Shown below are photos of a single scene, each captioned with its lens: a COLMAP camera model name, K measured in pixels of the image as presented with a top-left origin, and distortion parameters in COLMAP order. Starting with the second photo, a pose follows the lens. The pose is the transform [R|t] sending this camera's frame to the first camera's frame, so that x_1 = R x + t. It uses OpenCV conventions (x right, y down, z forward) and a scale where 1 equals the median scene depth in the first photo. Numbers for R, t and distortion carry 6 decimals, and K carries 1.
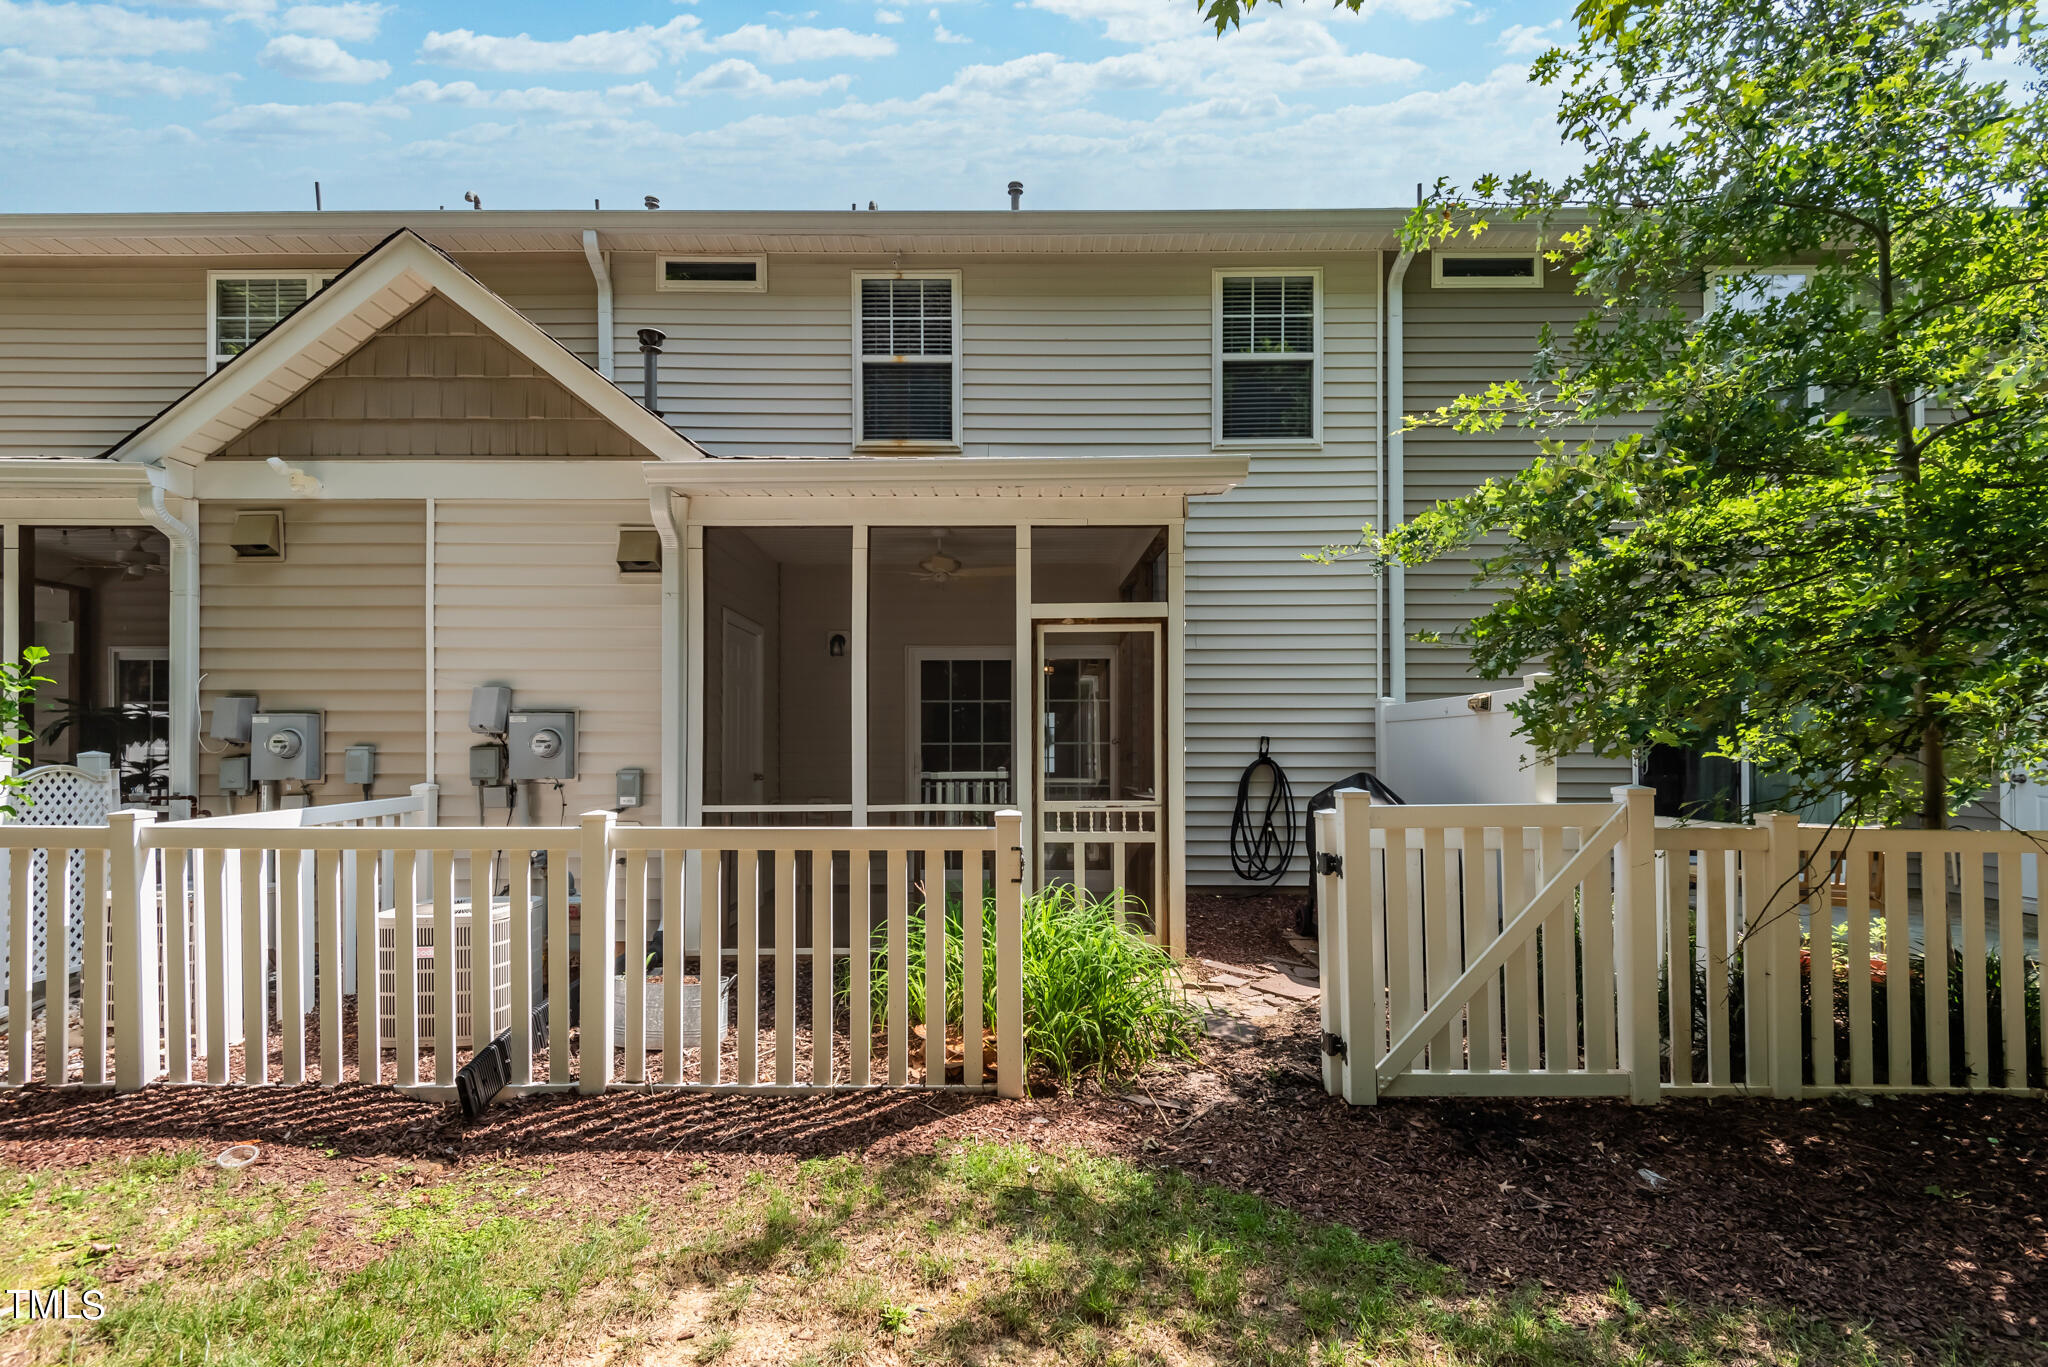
lens RADIAL K [[926.6, 0, 1011.7], [0, 926.6, 744.4], [0, 0, 1]] dist [0.027645, -0.011215]
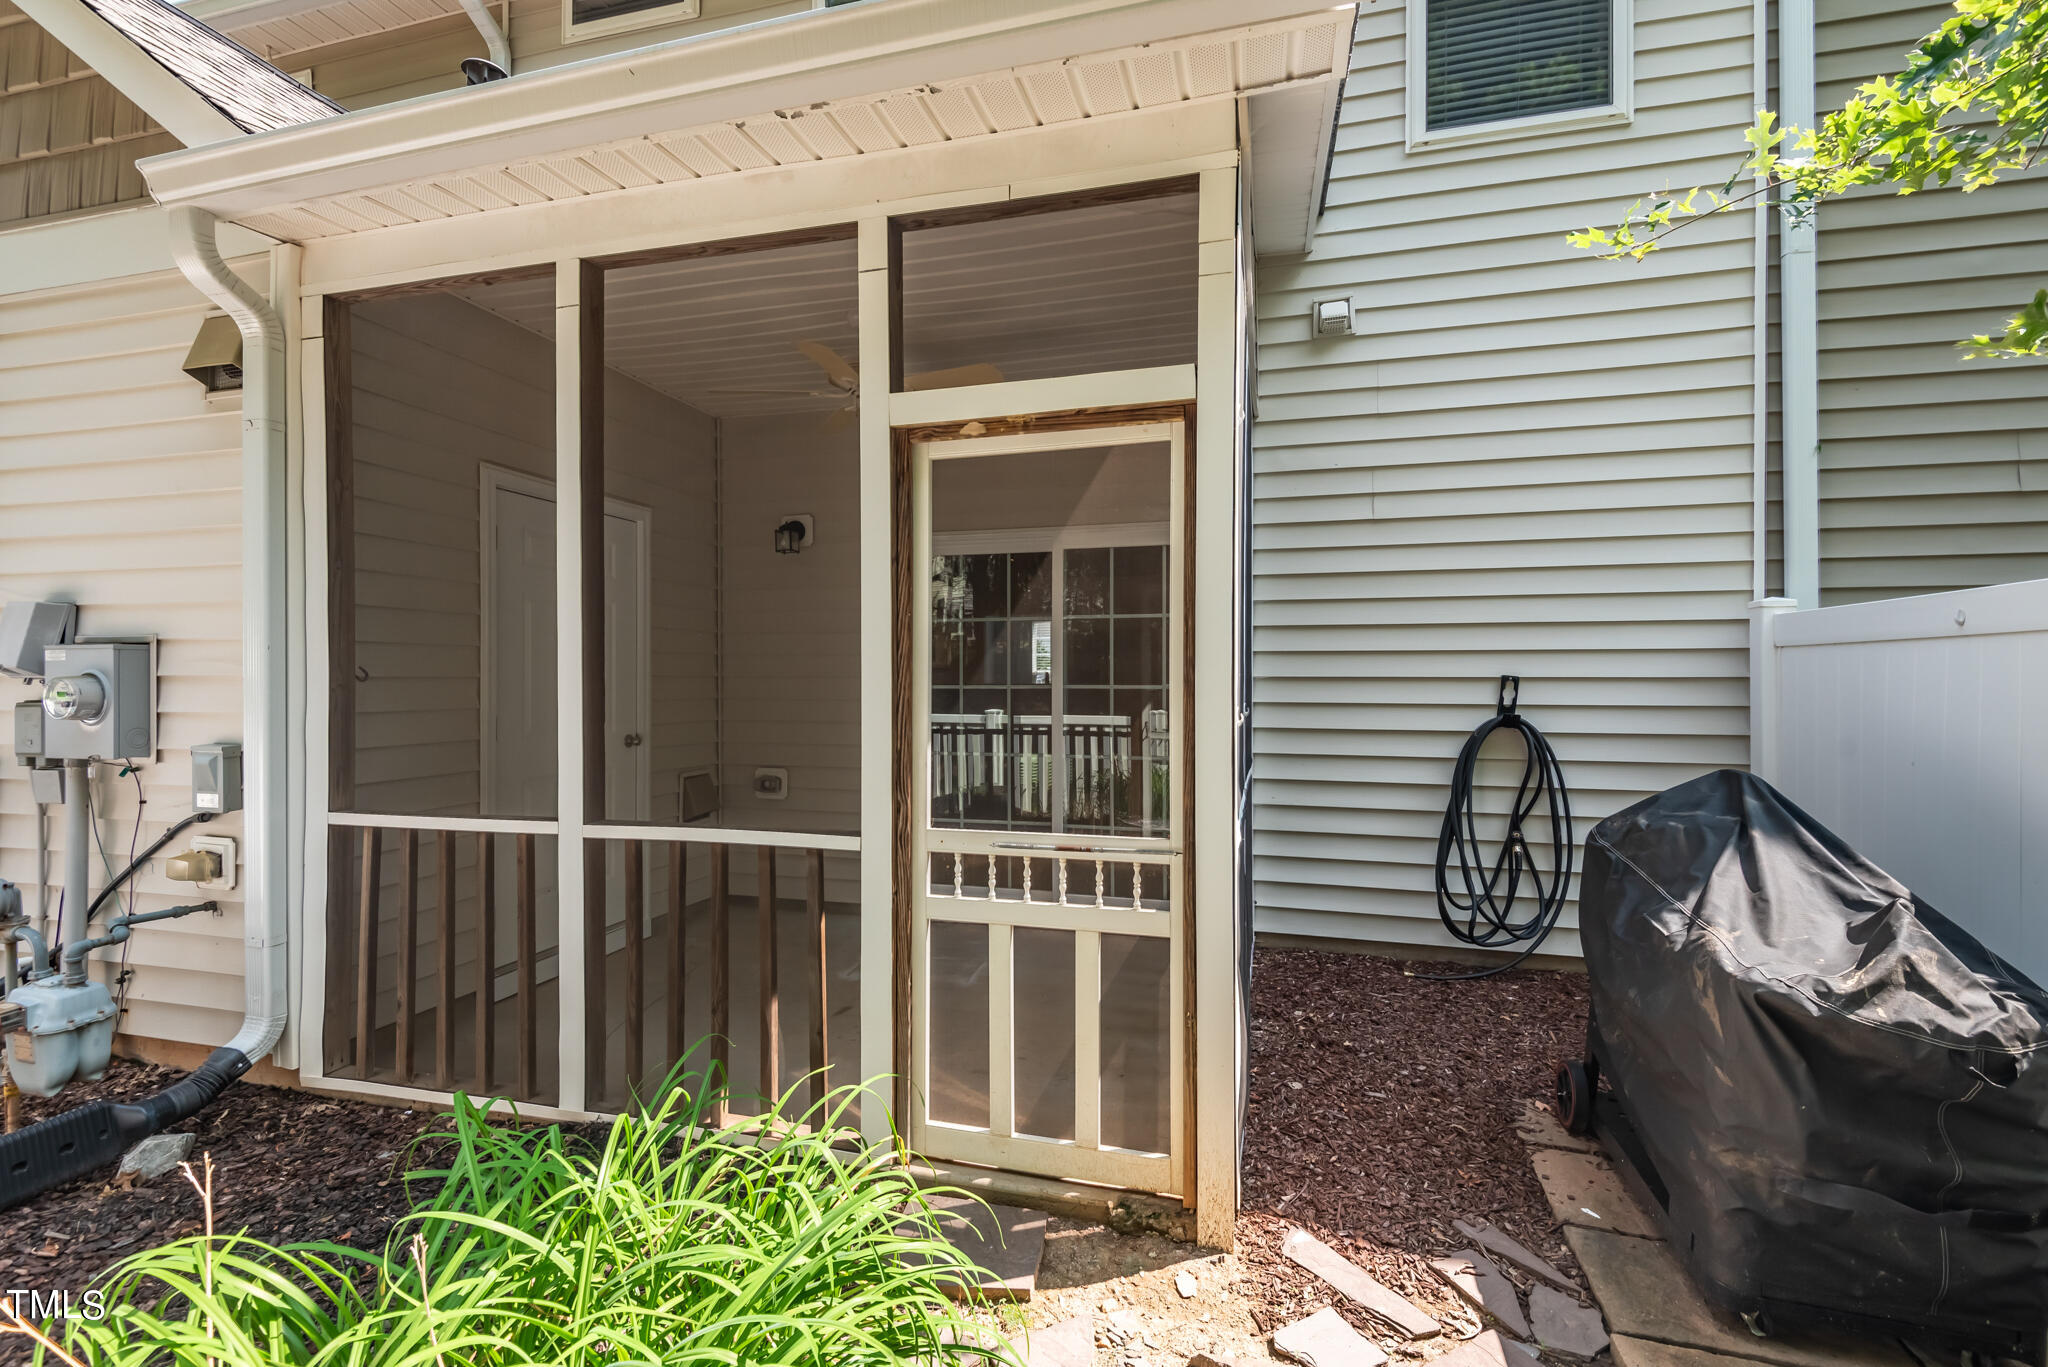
lens RADIAL K [[926.6, 0, 1028.6], [0, 926.6, 678.3], [0, 0, 1]] dist [0.027645, -0.011215]
pose [[0.966516, -0.000078, -0.256607, 0.191953], [0.001710, 0.999980, 0.006134, -0.014431], [0.256601, -0.006368, 0.966496, 0.545807]]
